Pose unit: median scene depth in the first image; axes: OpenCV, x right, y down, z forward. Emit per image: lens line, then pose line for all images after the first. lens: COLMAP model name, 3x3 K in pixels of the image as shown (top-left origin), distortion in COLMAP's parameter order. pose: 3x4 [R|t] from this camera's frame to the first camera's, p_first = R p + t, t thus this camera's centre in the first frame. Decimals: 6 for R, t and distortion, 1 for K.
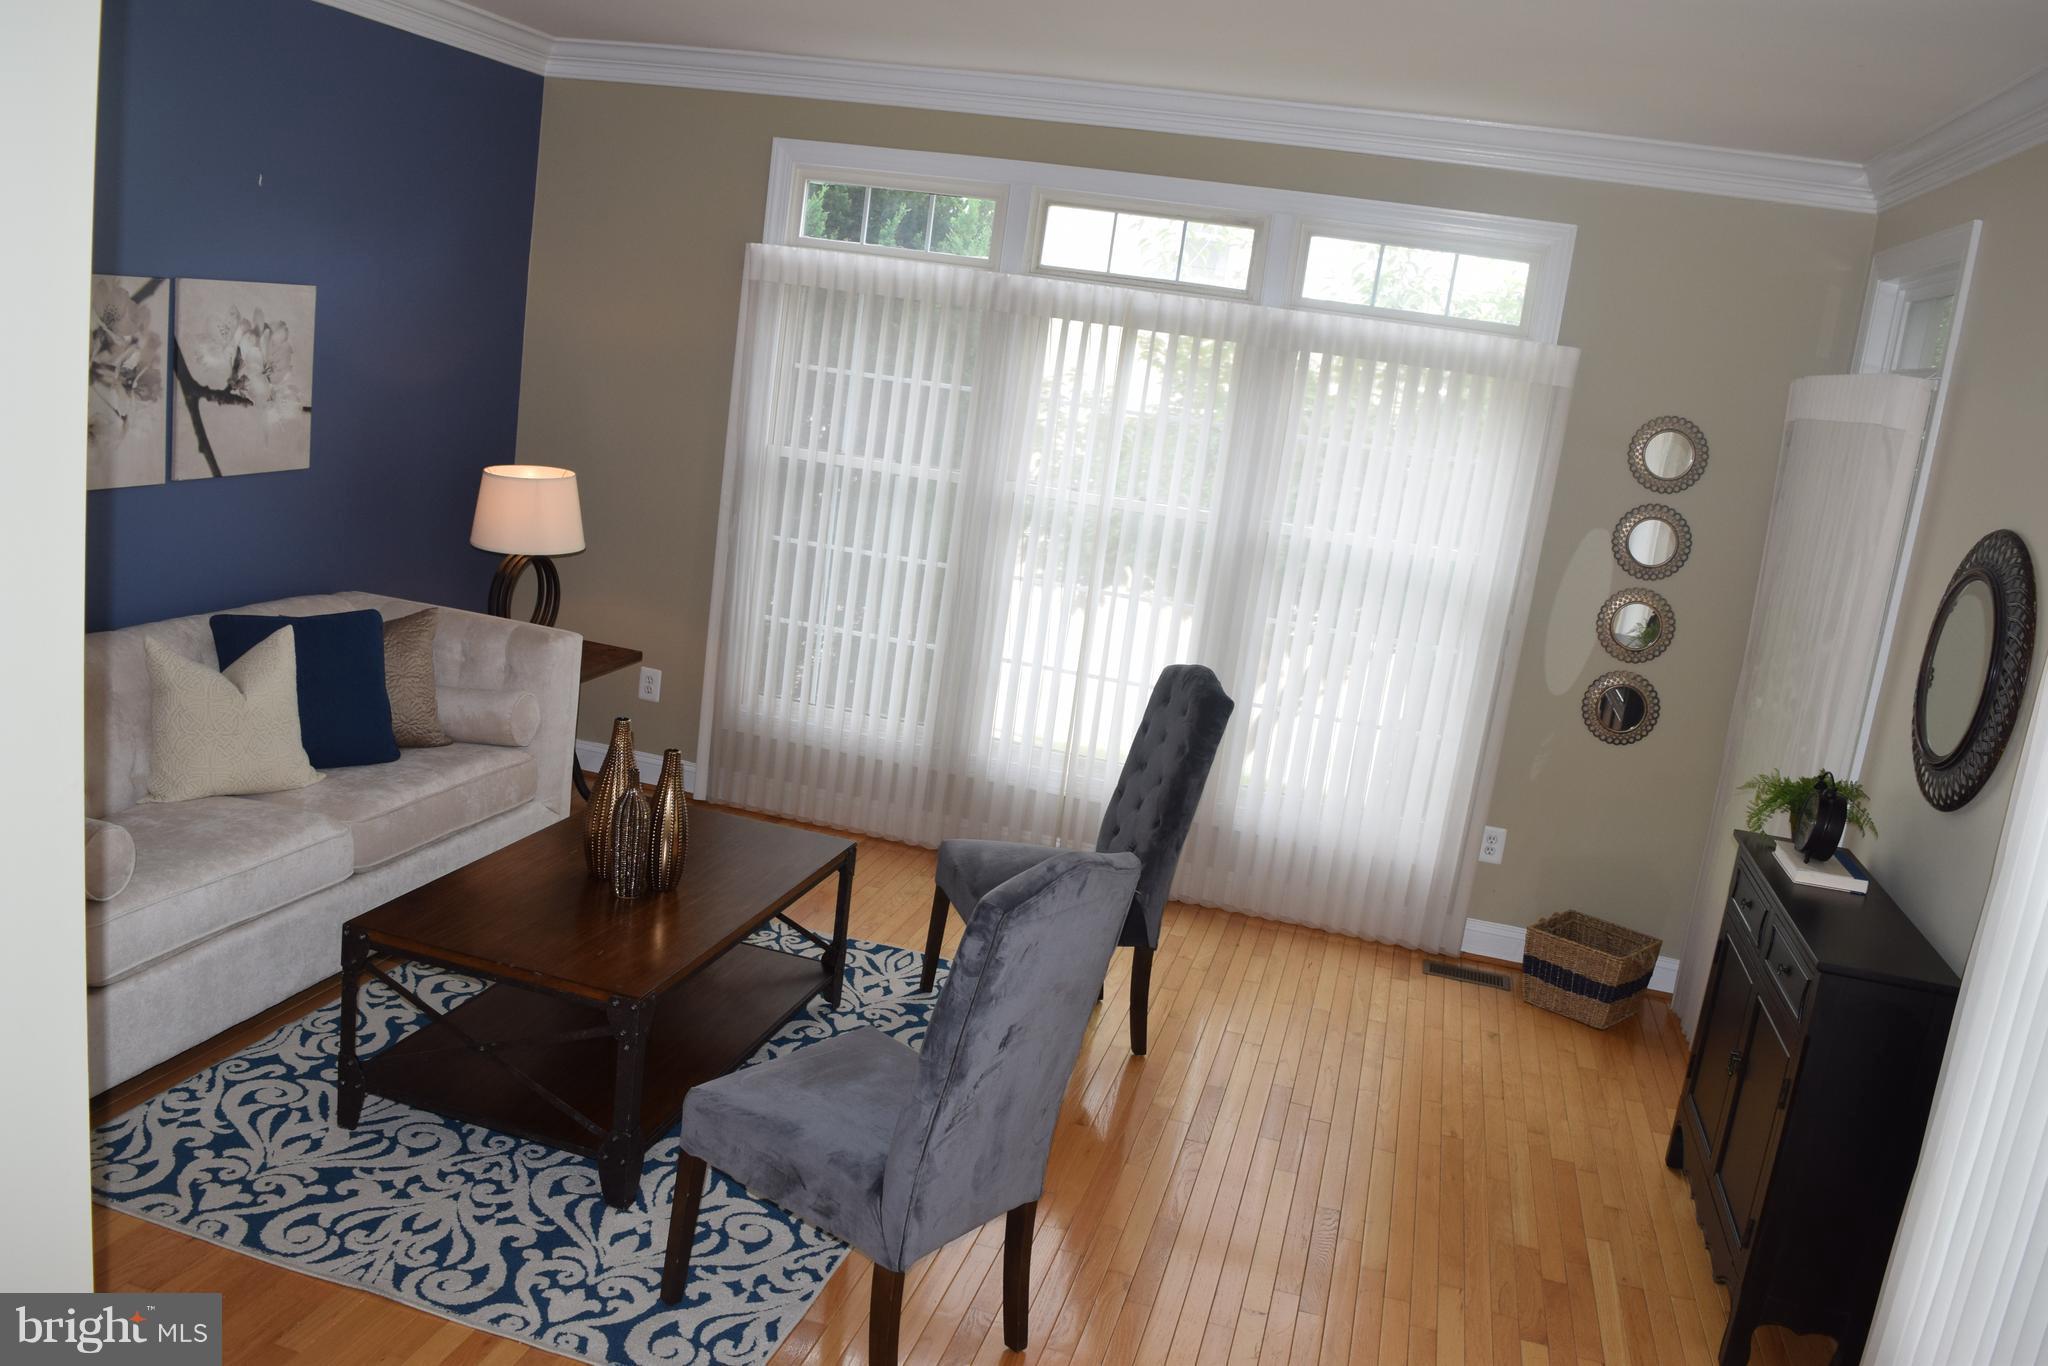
lens RADIAL K [[1616.0, 0, 1024.0], [0, 1616.0, 683.0], [0, 0, 1]] dist [-0.099507, 0.039659]
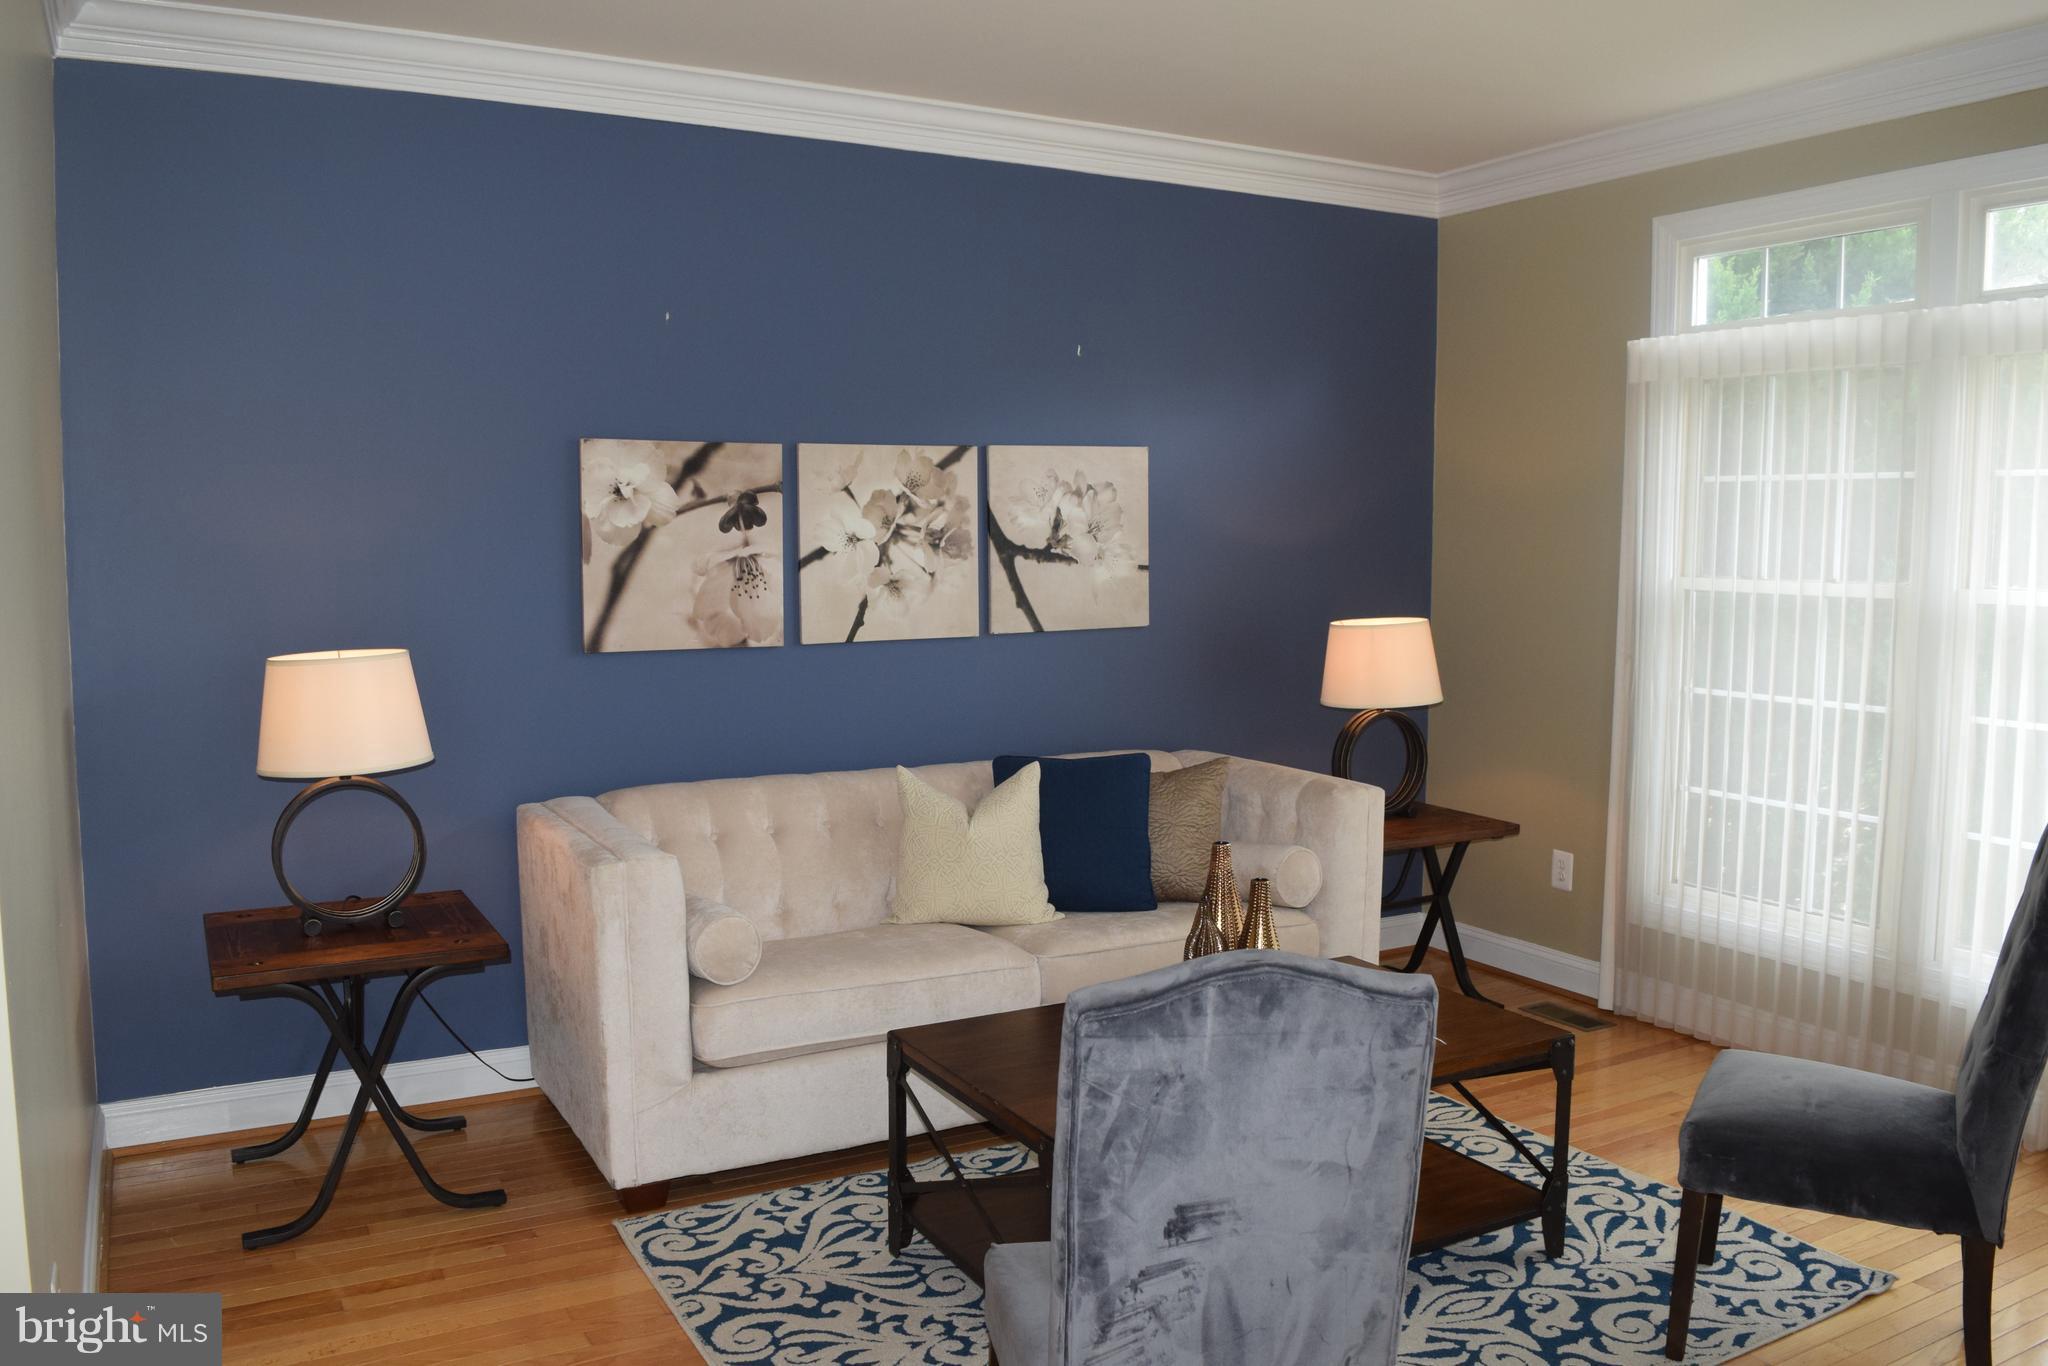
lens RADIAL K [[1616.0, 0, 1024.0], [0, 1616.0, 683.0], [0, 0, 1]] dist [-0.099507, 0.039659]
pose [[0.689087, -0.058326, -0.722328, 0.260568], [-0.064780, 0.987808, -0.141561, 0.056763], [0.721778, 0.144341, 0.676907, 0.277732]]
